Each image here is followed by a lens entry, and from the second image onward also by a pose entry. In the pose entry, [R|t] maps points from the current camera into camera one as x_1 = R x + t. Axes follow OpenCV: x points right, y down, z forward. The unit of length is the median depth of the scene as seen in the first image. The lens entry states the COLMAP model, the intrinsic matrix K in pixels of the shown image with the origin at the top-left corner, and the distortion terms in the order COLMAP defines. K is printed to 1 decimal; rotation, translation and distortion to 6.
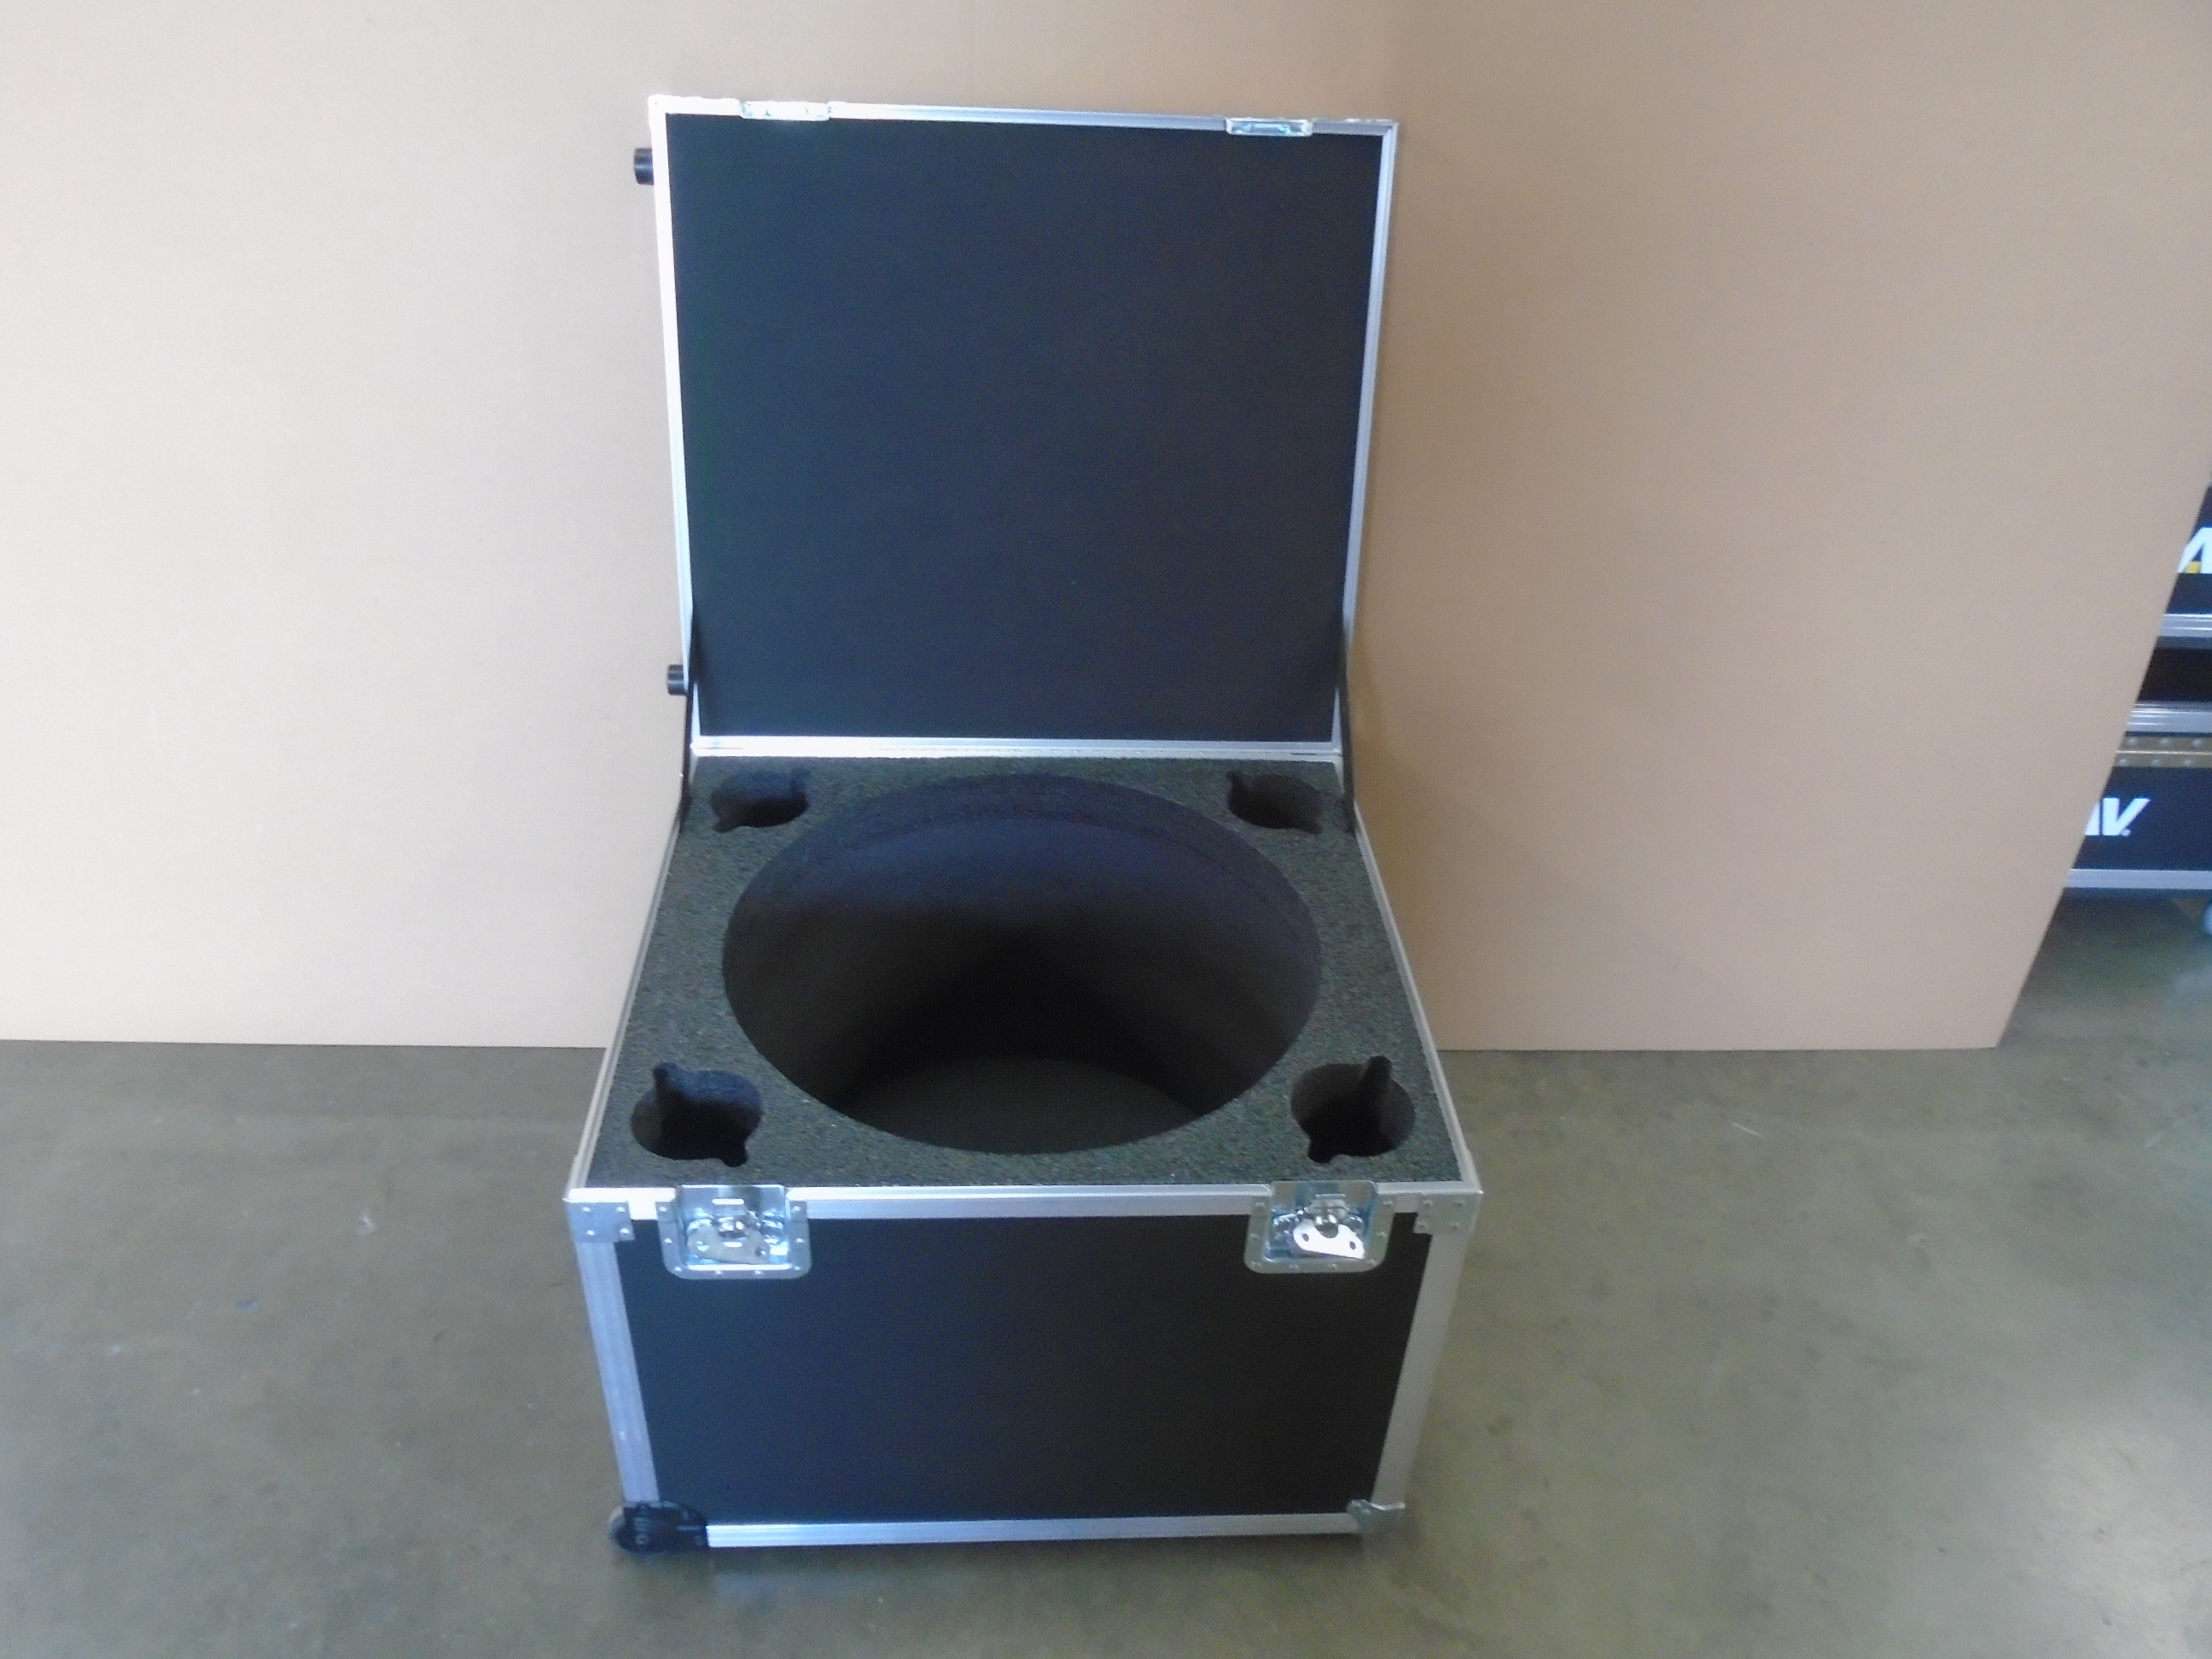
lens RADIAL K [[1698.1, 0, 1112.2], [0, 1698.1, 825.1], [0, 0, 1]] dist [-0.013055, 0.005783]
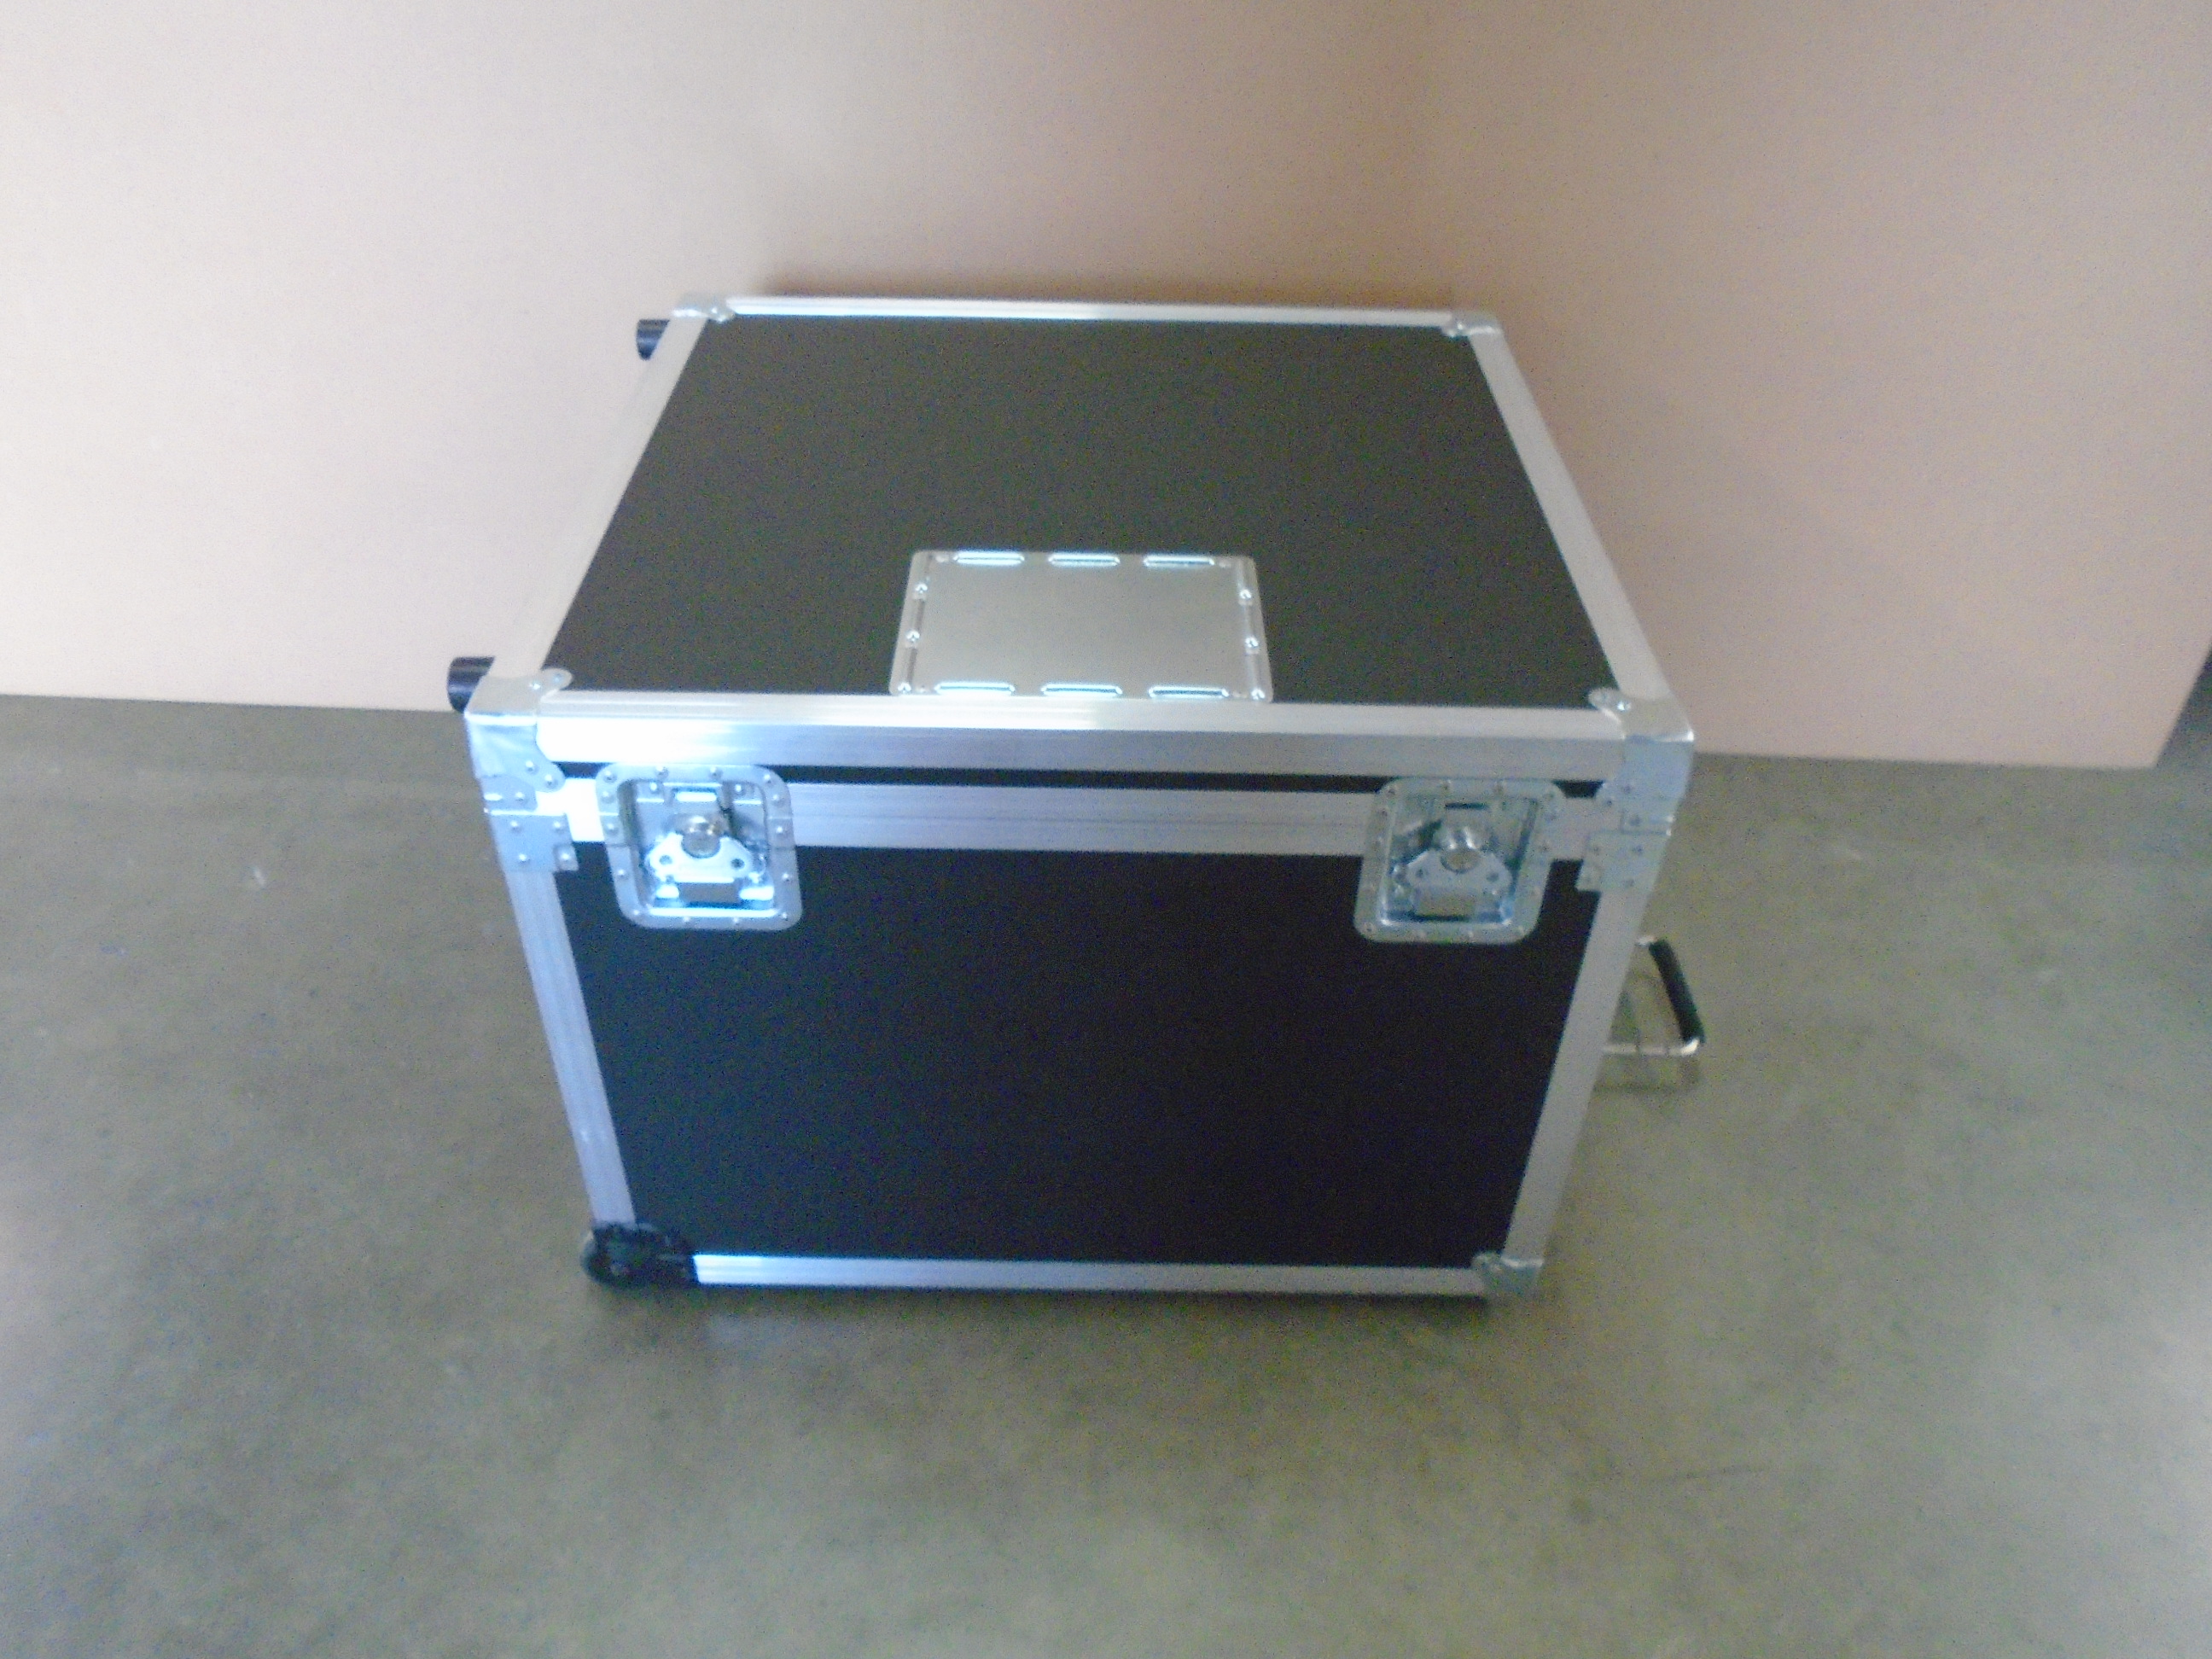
lens RADIAL K [[1698.1, 0, 1110.3], [0, 1698.1, 822.1], [0, 0, 1]] dist [-0.013055, 0.005783]
pose [[0.996480, 0.032670, -0.077200, 0.081008], [-0.027530, 0.997391, 0.066733, 0.136772], [0.079179, -0.064373, 0.994780, 0.147283]]
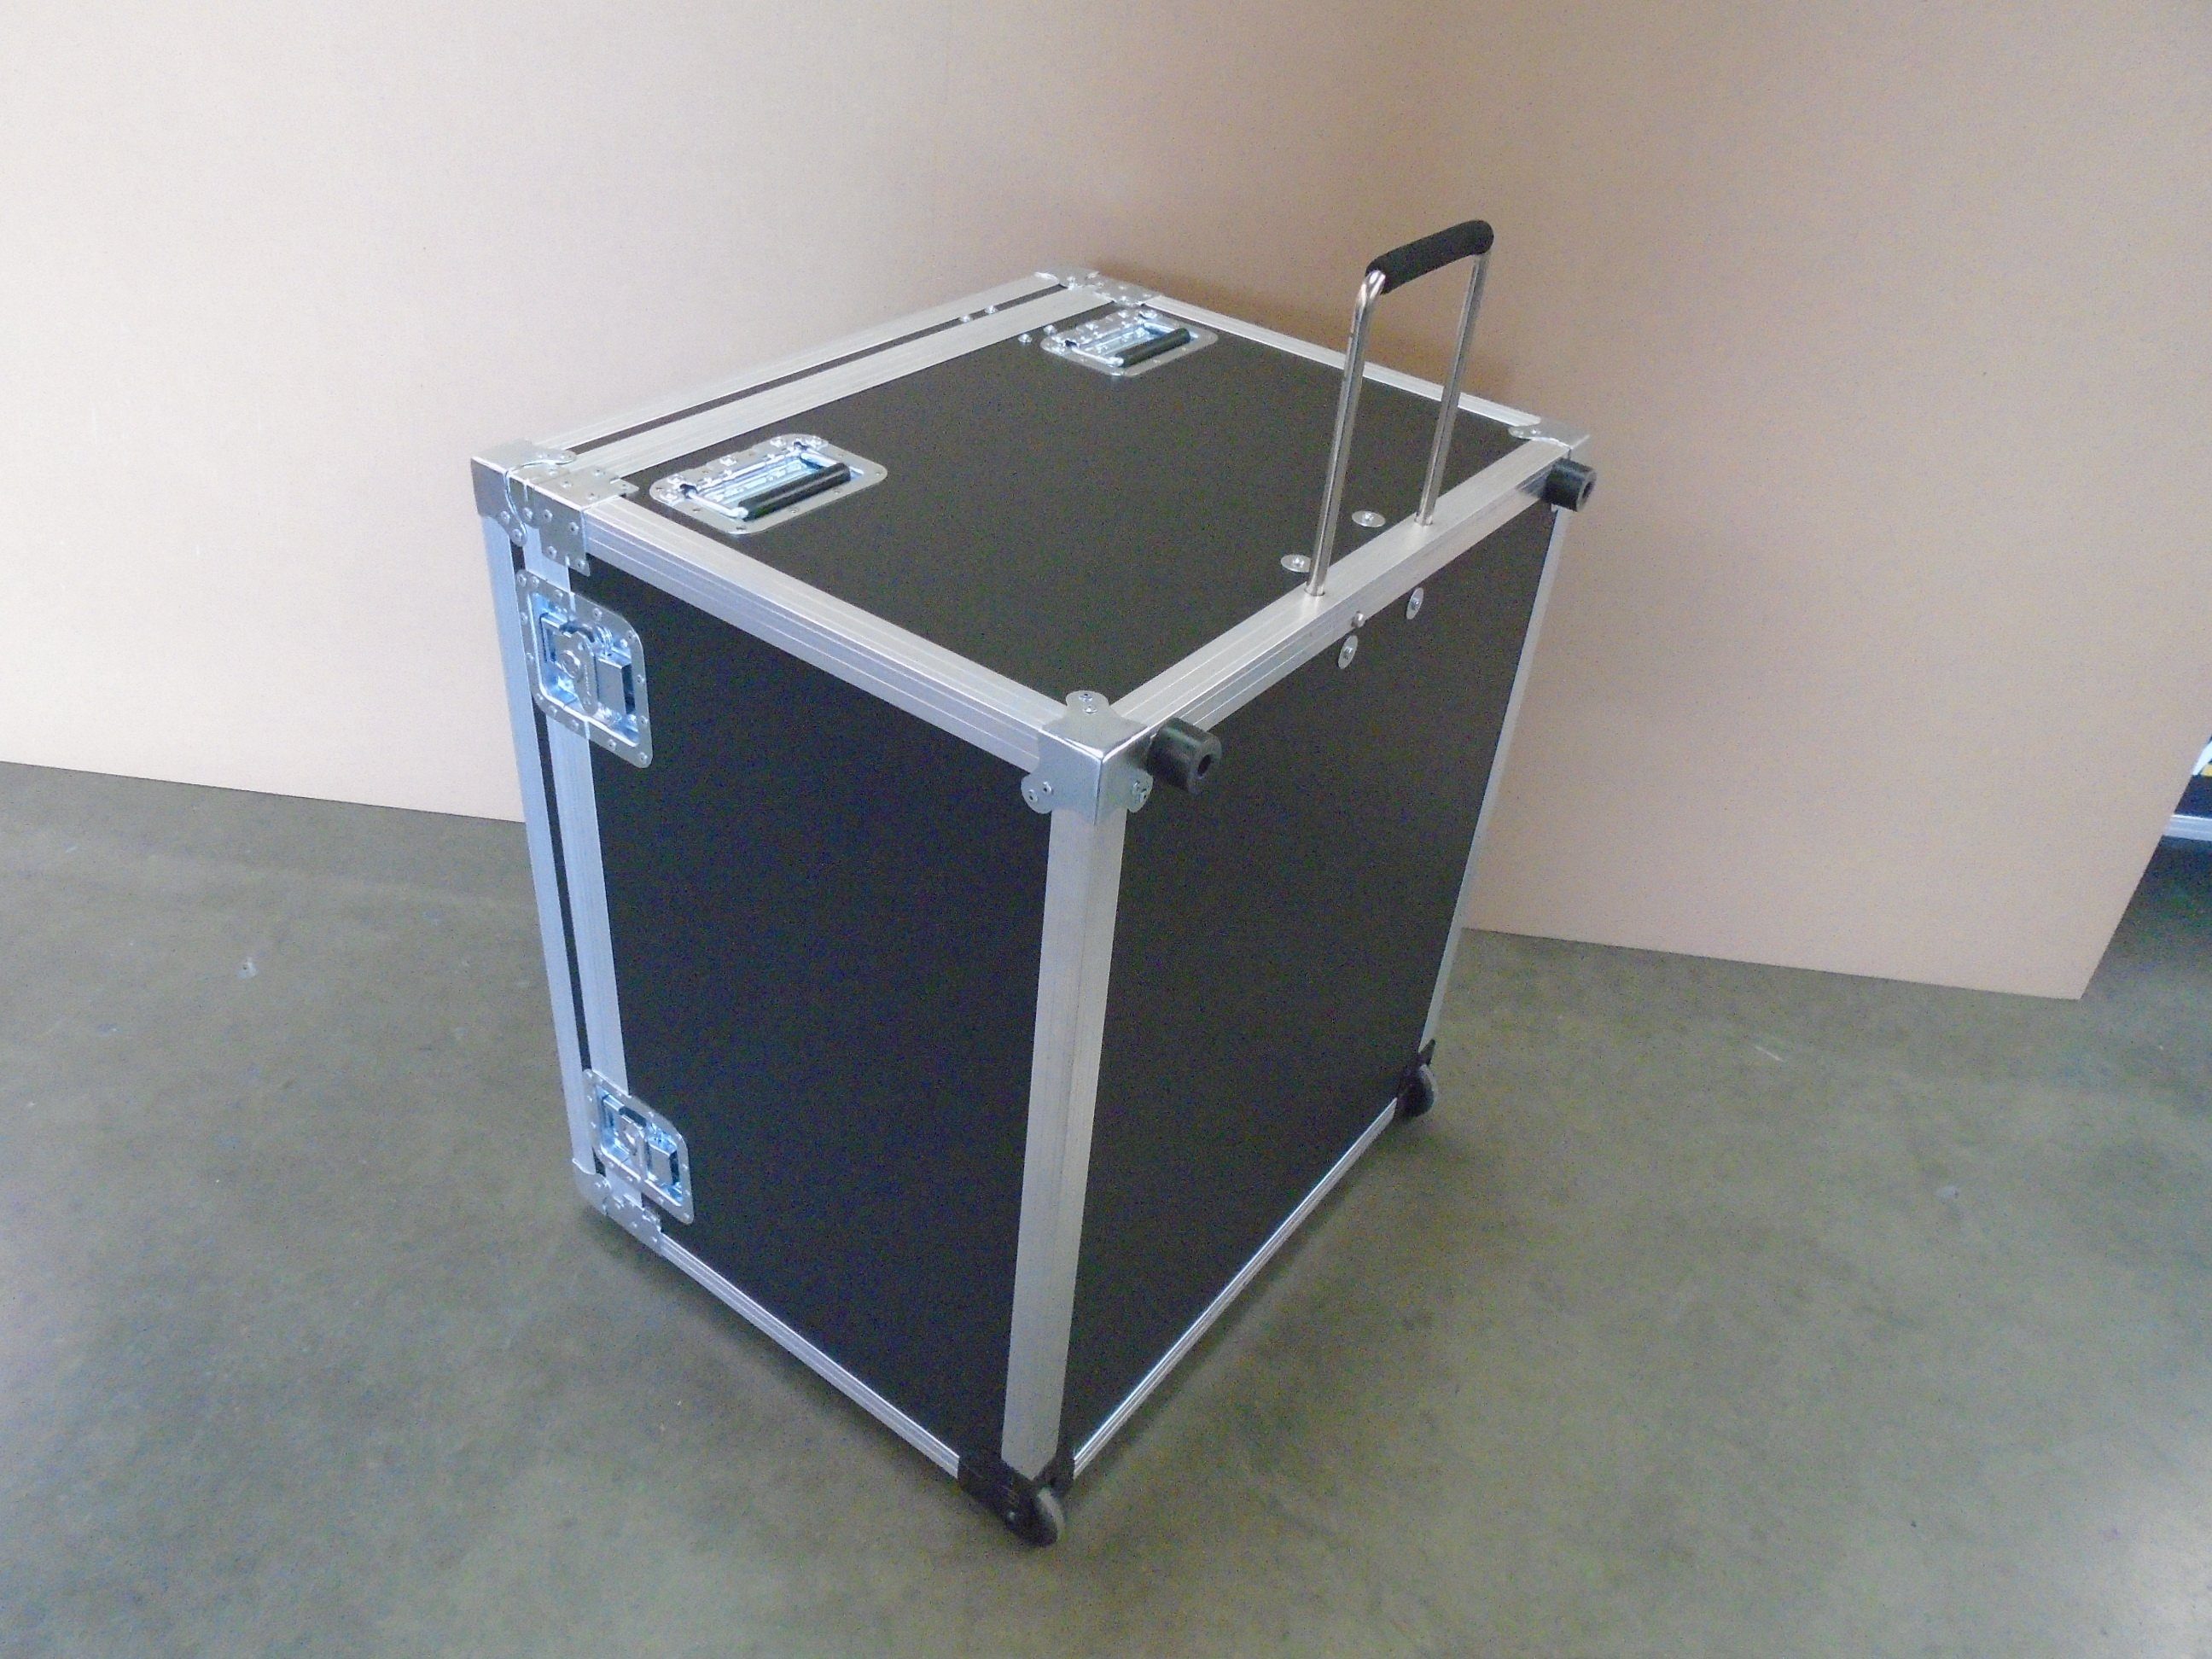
lens RADIAL K [[1698.1, 0, 1107.6], [0, 1698.1, 826.4], [0, 0, 1]] dist [-0.013055, 0.005783]
pose [[0.990213, 0.100788, -0.096537, 0.122892], [-0.100245, 0.994908, 0.010468, 0.100680], [0.097100, -0.000688, 0.995274, 0.104598]]
